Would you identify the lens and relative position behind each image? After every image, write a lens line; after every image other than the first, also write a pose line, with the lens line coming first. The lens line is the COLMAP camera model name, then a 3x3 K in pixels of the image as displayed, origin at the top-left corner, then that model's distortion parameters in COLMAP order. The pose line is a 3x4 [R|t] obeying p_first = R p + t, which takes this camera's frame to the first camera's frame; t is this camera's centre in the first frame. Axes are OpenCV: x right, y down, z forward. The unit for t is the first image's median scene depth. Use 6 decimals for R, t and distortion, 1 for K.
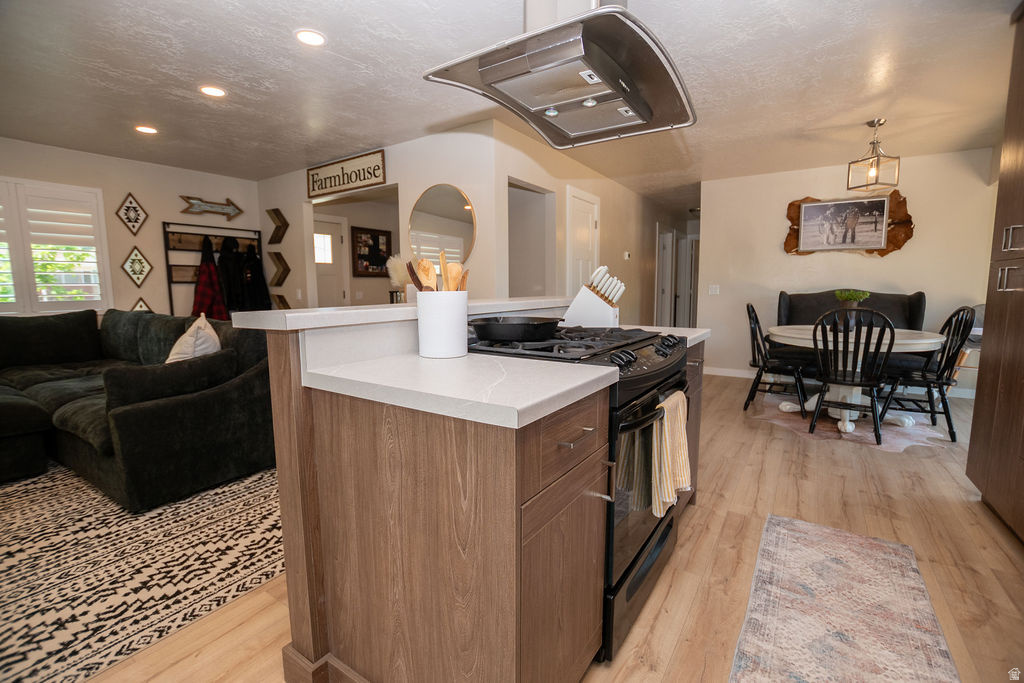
lens RADIAL K [[449.5, 0, 517.1], [0, 449.5, 342.0], [0, 0, 1]] dist [-0.030068, 0.004690]
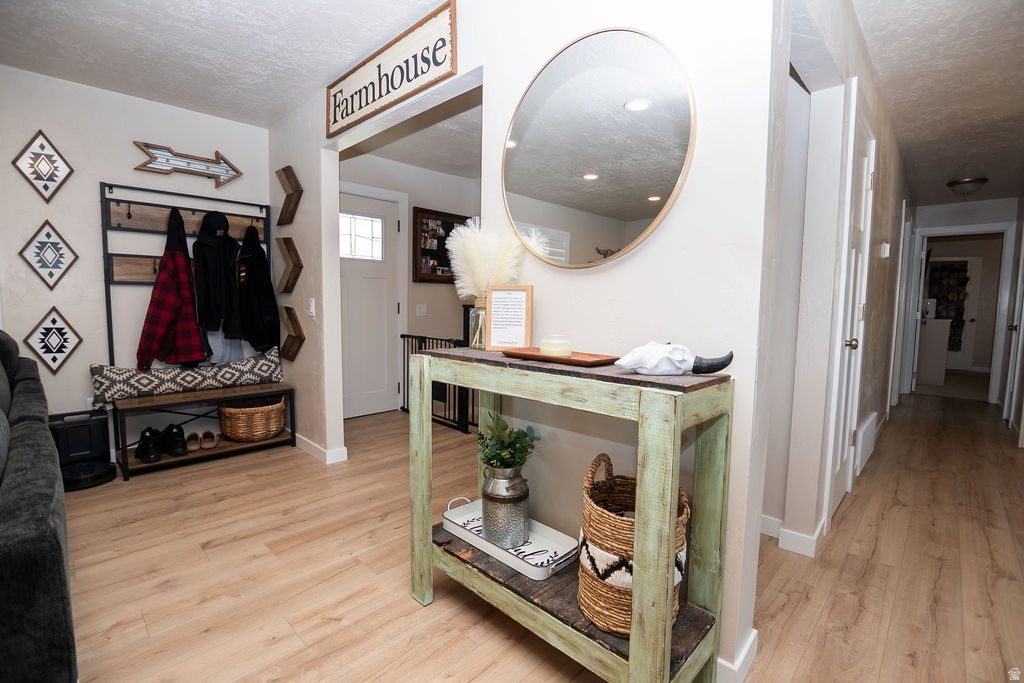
lens RADIAL K [[459.4, 0, 512.0], [0, 459.4, 341.5], [0, 0, 1]] dist [-0.029647, 0.000169]
pose [[0.981555, 0.037074, -0.187550, -0.137985], [-0.043442, 0.998607, -0.029956, -0.066107], [0.186179, 0.037551, 0.981798, 0.553870]]
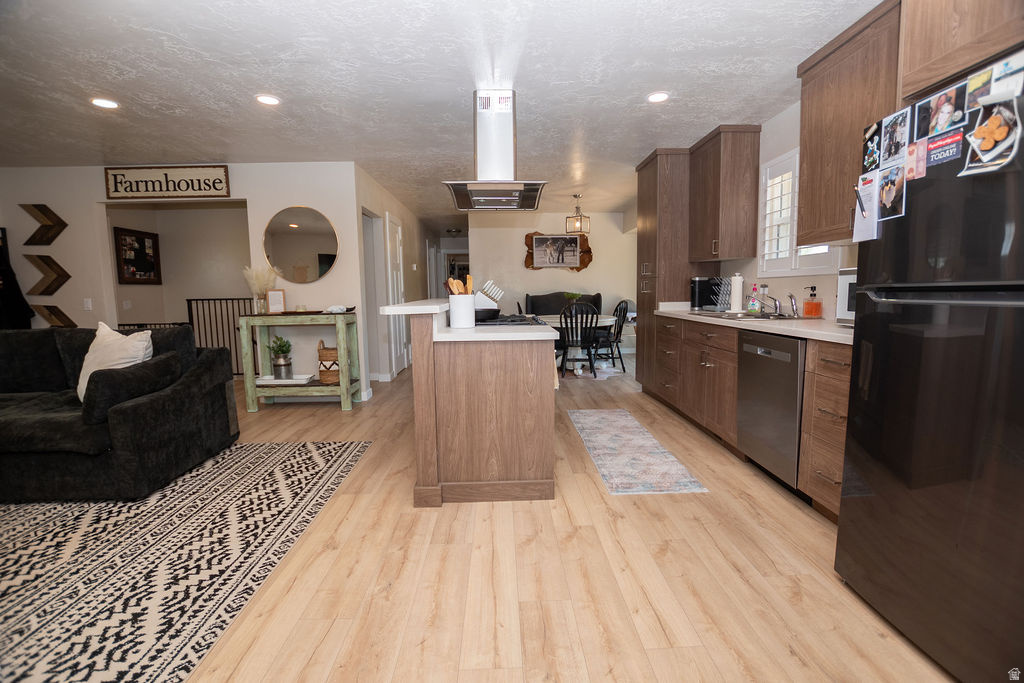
lens RADIAL K [[449.5, 0, 517.1], [0, 449.5, 342.0], [0, 0, 1]] dist [-0.030068, 0.004690]
pose [[0.814085, -0.071342, 0.576347, -0.366170], [0.078316, 0.996847, 0.012772, 0.028586], [-0.575441, 0.034740, 0.817105, -0.241109]]
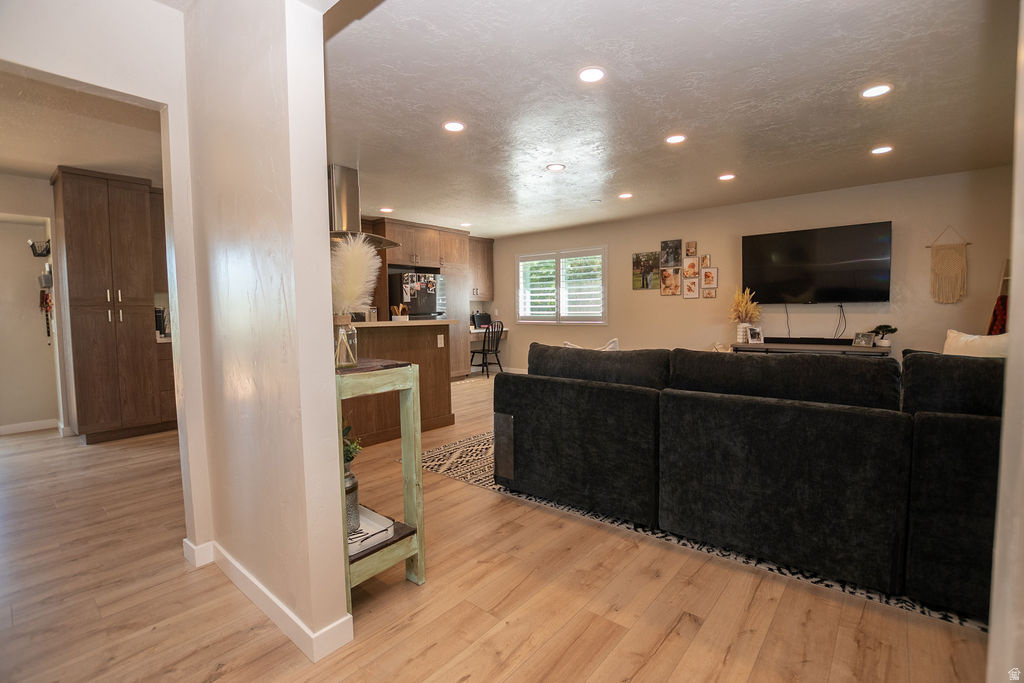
lens RADIAL K [[449.5, 0, 517.1], [0, 449.5, 342.0], [0, 0, 1]] dist [-0.030068, 0.004690]
pose [[-0.993998, 0.010898, 0.108857, -0.434007], [0.031112, 0.982102, 0.185764, -0.160331], [-0.104884, 0.188036, -0.976546, 1.319385]]
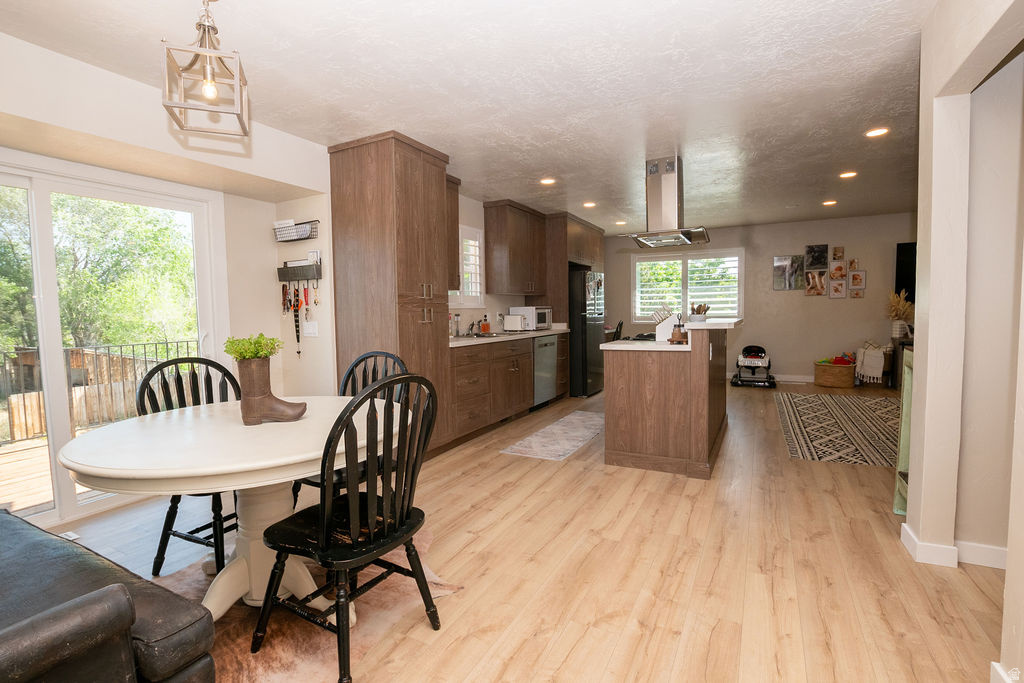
lens RADIAL K [[451.5, 0, 532.2], [0, 451.5, 354.2], [0, 0, 1]] dist [-0.001159, -0.000066]
pose [[-0.992586, 0.033231, -0.116915, 0.442919], [0.007643, 0.977061, 0.212824, -0.169484], [0.121305, 0.210352, -0.970071, 1.294023]]
